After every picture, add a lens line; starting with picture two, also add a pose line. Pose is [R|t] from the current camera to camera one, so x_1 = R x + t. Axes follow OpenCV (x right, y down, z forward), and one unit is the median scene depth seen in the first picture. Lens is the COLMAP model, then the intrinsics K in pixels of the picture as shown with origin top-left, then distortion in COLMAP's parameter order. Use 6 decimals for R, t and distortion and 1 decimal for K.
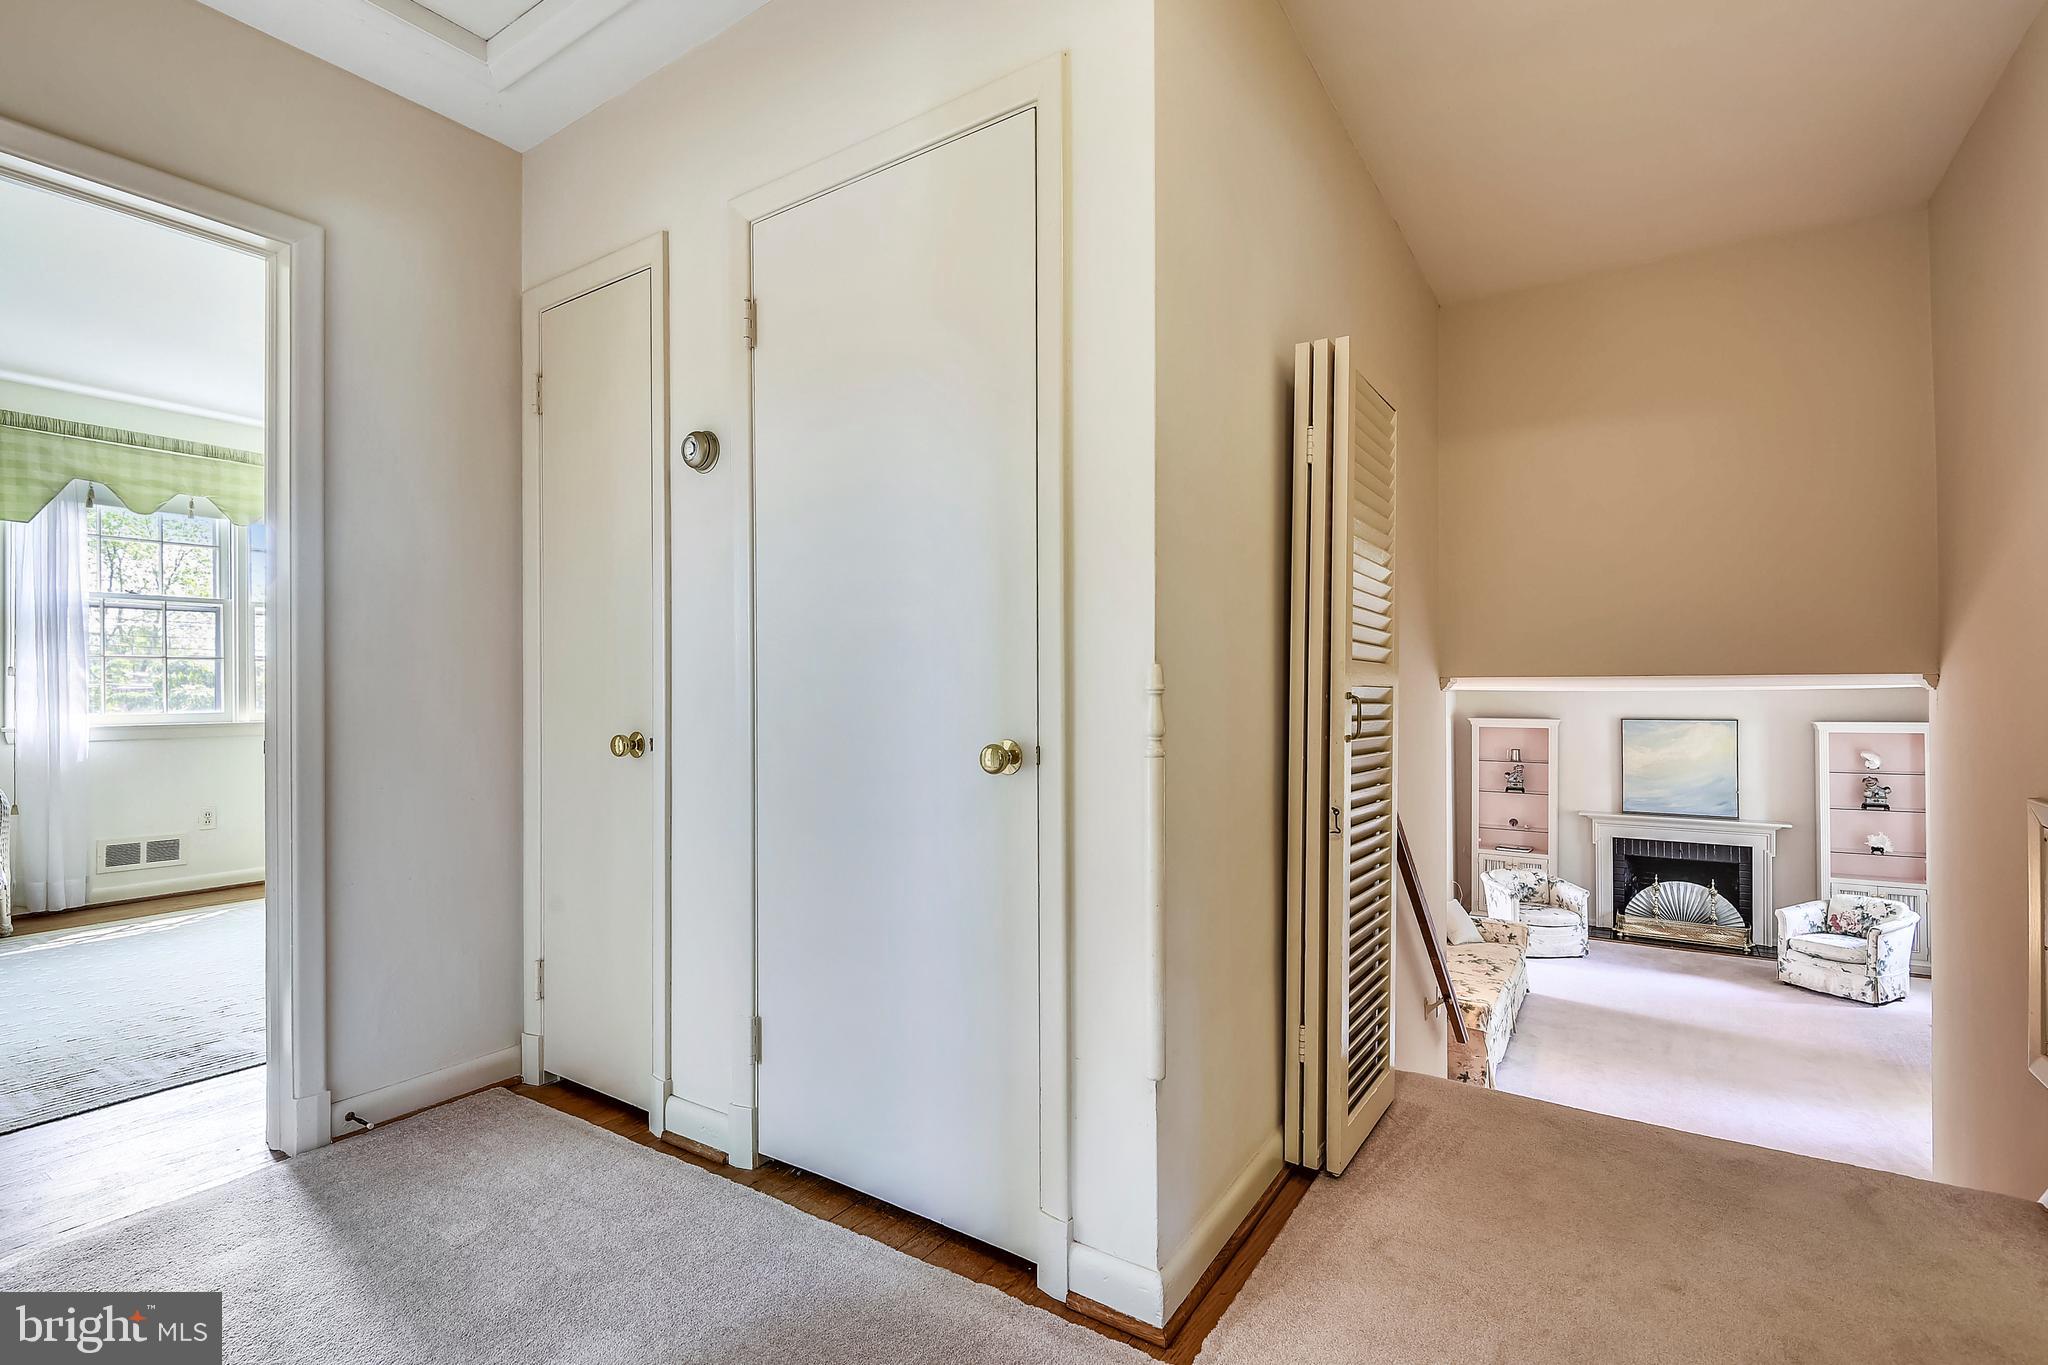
lens RADIAL K [[945.7, 0, 1023.8], [0, 945.7, 692.2], [0, 0, 1]] dist [-0.002819, 0.000400]
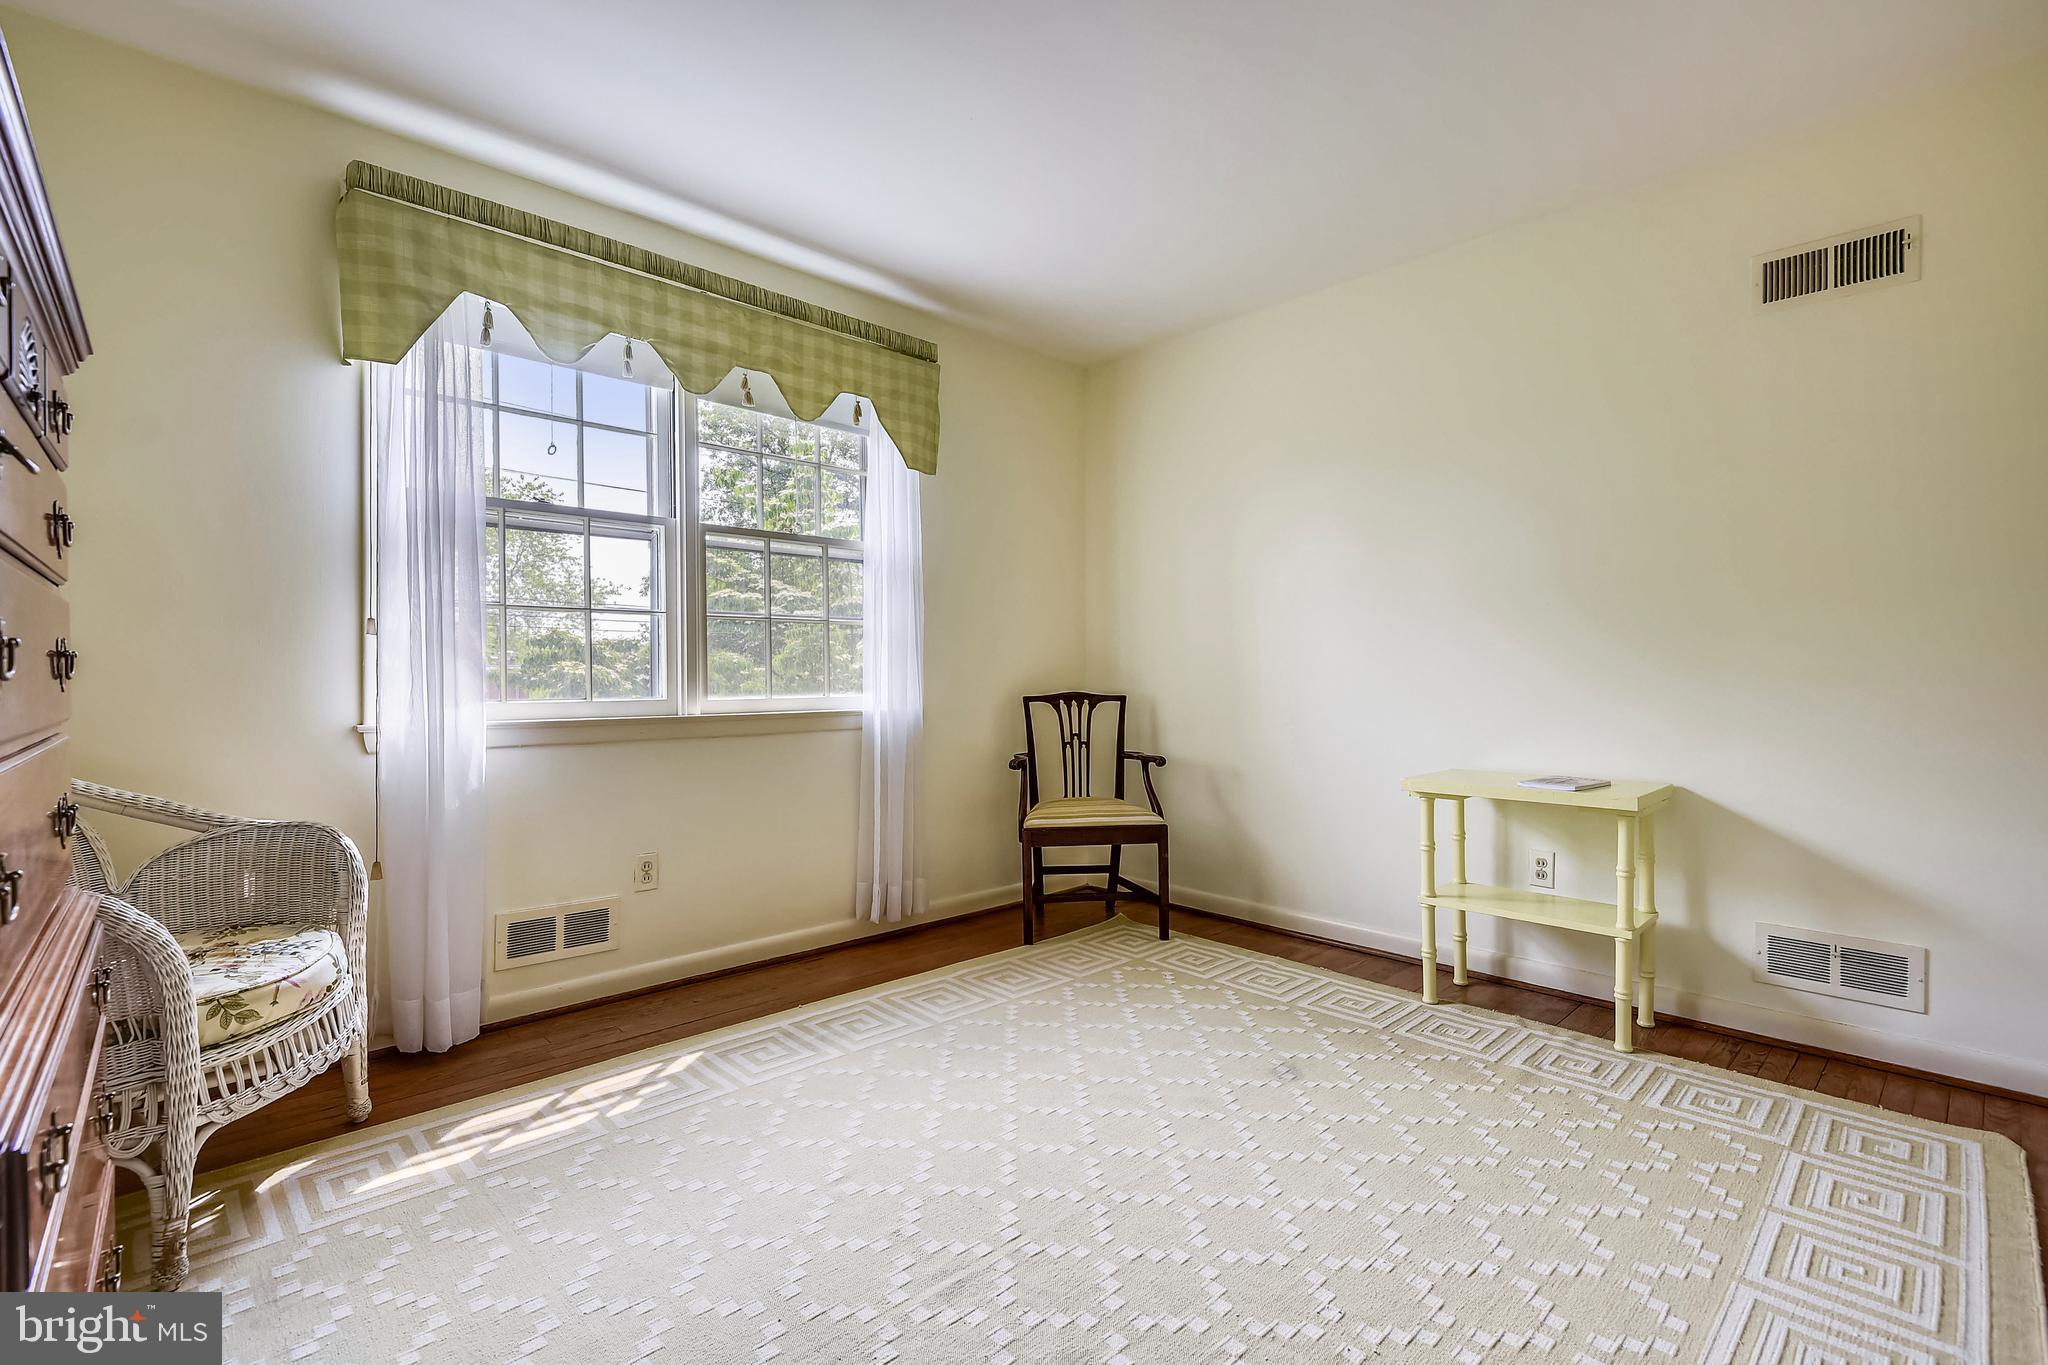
lens RADIAL K [[895.1, 0, 1023.1], [0, 895.1, 680.7], [0, 0, 1]] dist [0.002252, -0.000217]
pose [[0.975131, -0.007000, -0.221519, -0.531271], [0.005586, 0.999960, -0.007011, 0.015403], [0.221559, 0.005599, 0.975131, 0.520988]]
